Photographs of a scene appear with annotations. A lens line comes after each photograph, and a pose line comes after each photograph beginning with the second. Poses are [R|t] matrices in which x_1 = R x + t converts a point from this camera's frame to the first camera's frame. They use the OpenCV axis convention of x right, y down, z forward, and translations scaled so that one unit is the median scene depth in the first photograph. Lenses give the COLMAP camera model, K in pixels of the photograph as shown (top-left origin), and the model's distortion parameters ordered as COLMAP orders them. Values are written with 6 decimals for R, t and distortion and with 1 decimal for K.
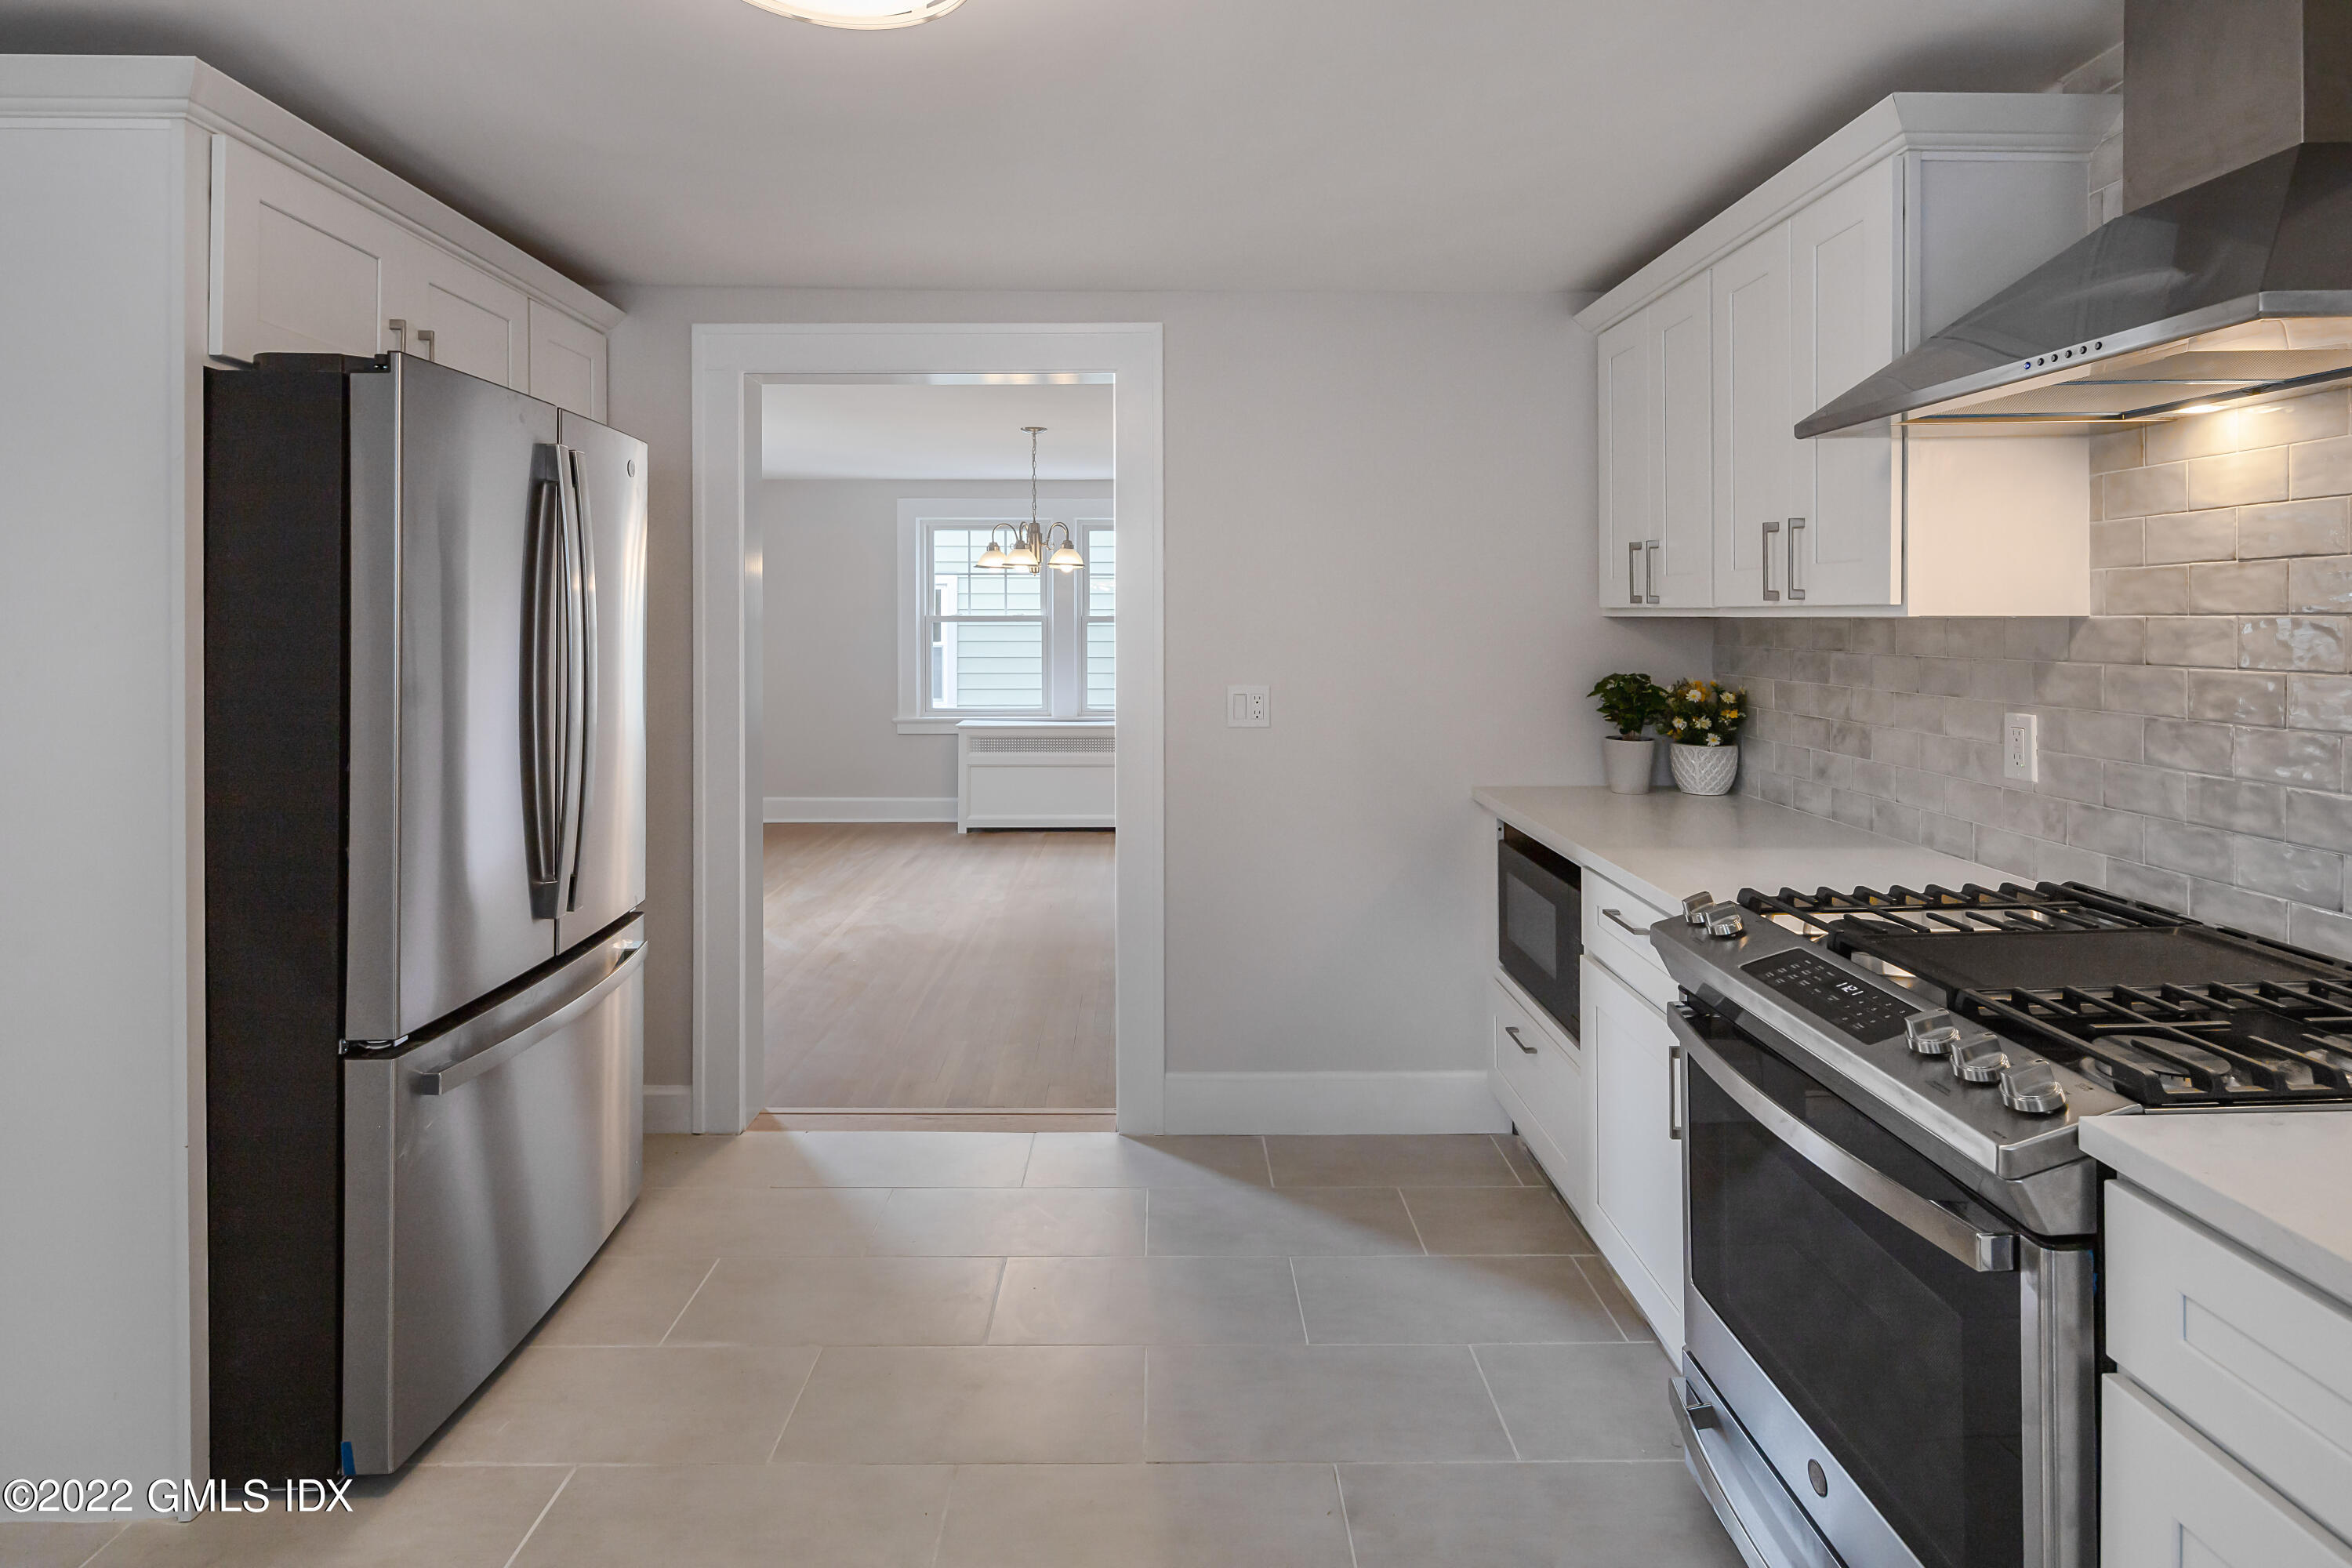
lens RADIAL K [[1153.9, 0, 1185.6], [0, 1153.9, 611.9], [0, 0, 1]] dist [-0.001623, -0.000572]
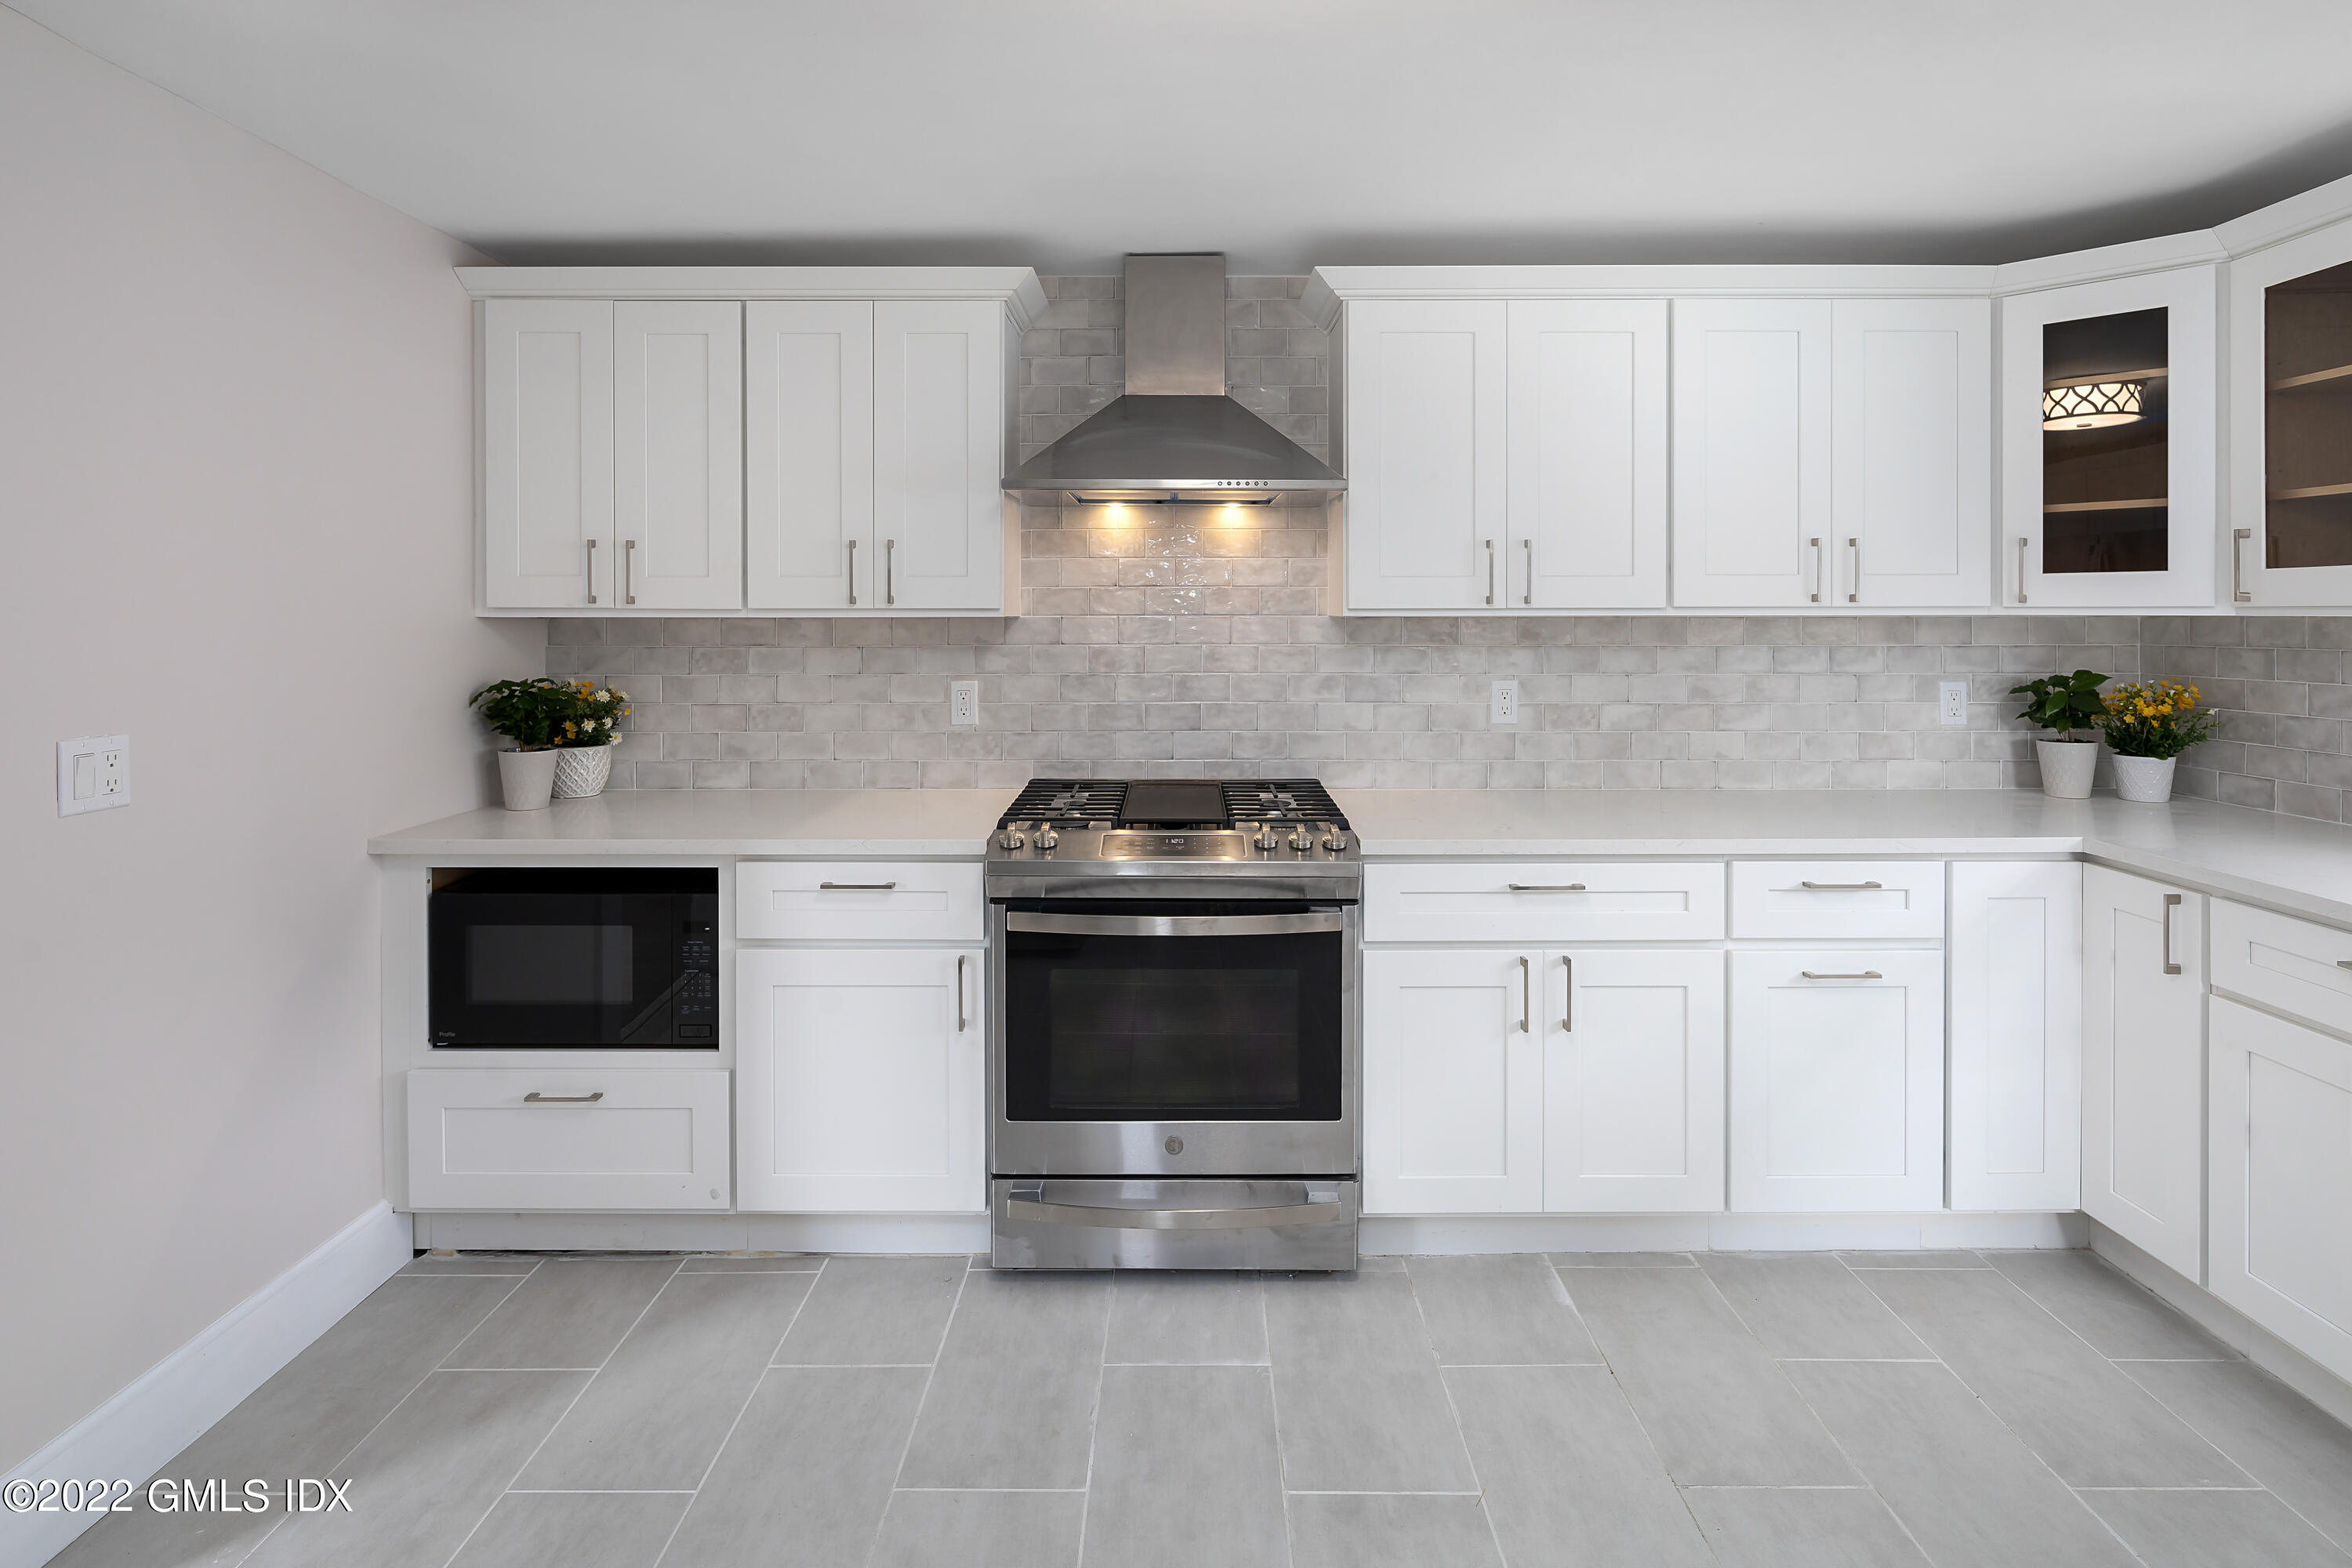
lens RADIAL K [[1153.9, 0, 1136.8], [0, 1153.9, 616.5], [0, 0, 1]] dist [-0.001623, -0.000572]
pose [[0.032308, -0.001364, 0.999477, -0.687605], [-0.003468, 0.999993, 0.001477, 0.000671], [-0.999472, -0.003514, 0.032303, 0.638639]]
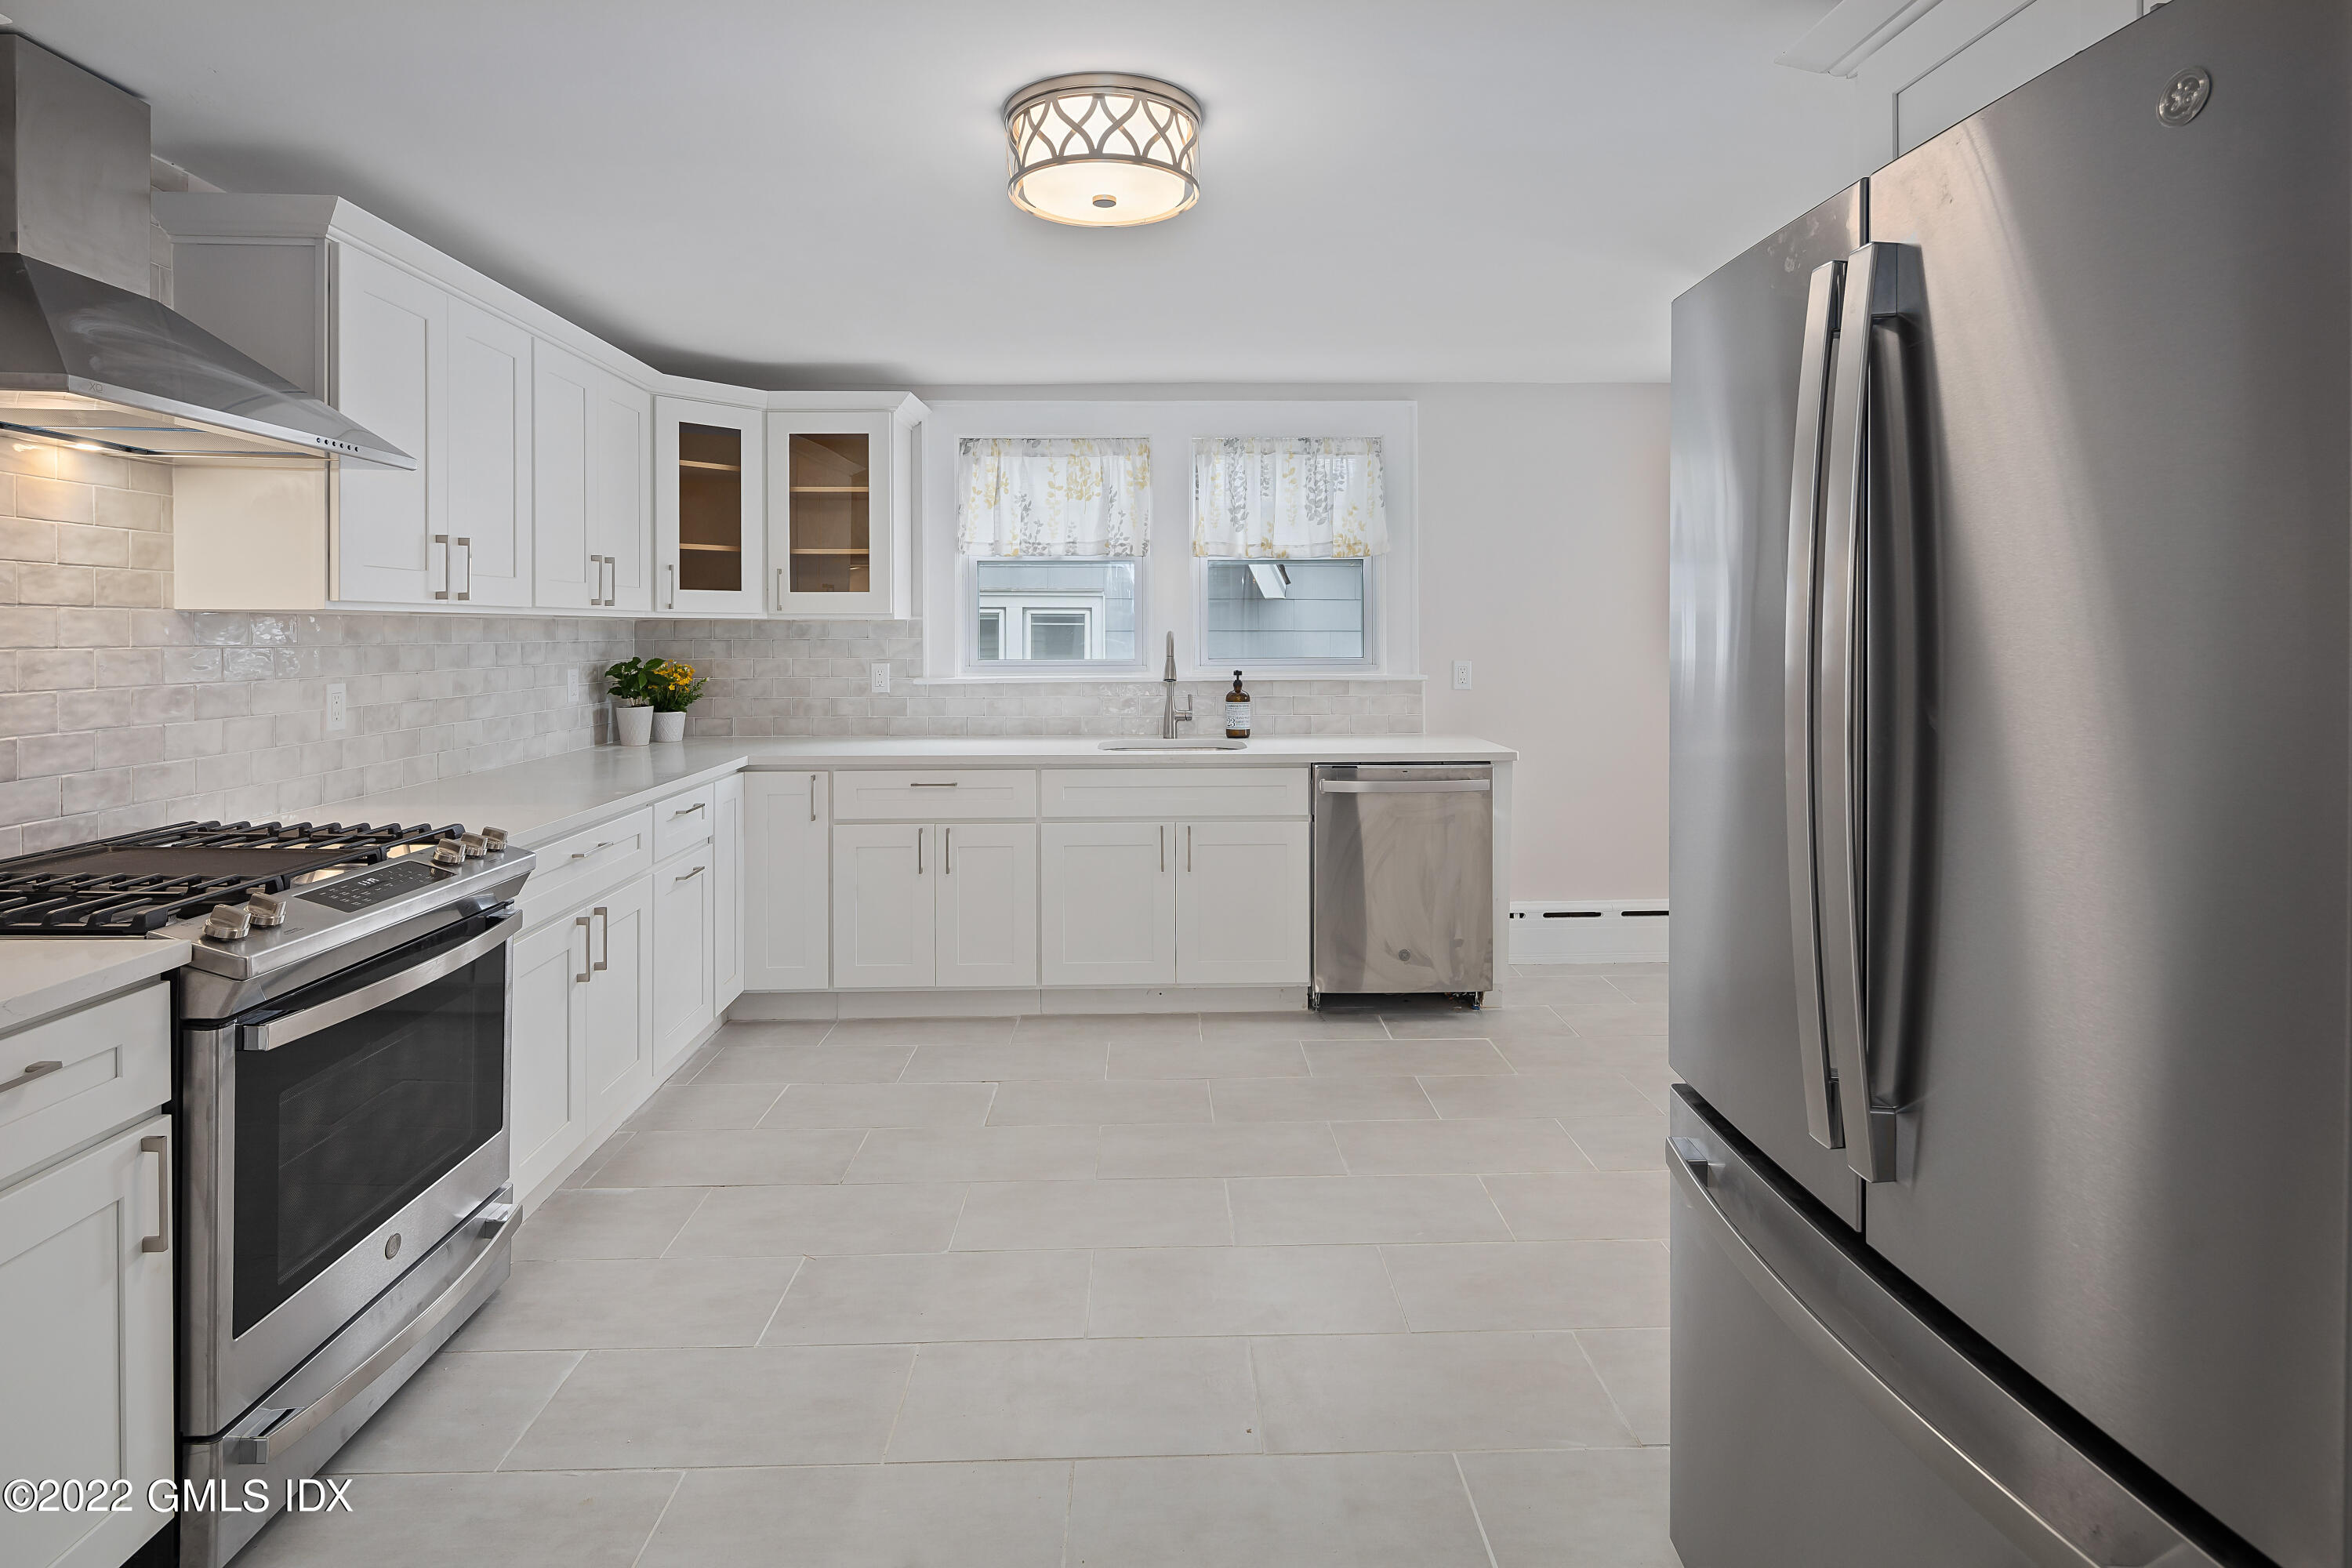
lens RADIAL K [[1153.9, 0, 1226.6], [0, 1153.9, 639.0], [0, 0, 1]] dist [-0.001623, -0.000572]
pose [[-0.999123, 0.002983, -0.041770, -0.233960], [0.002837, 0.999990, 0.003557, 0.026207], [0.041780, 0.003435, -0.999121, 1.519099]]
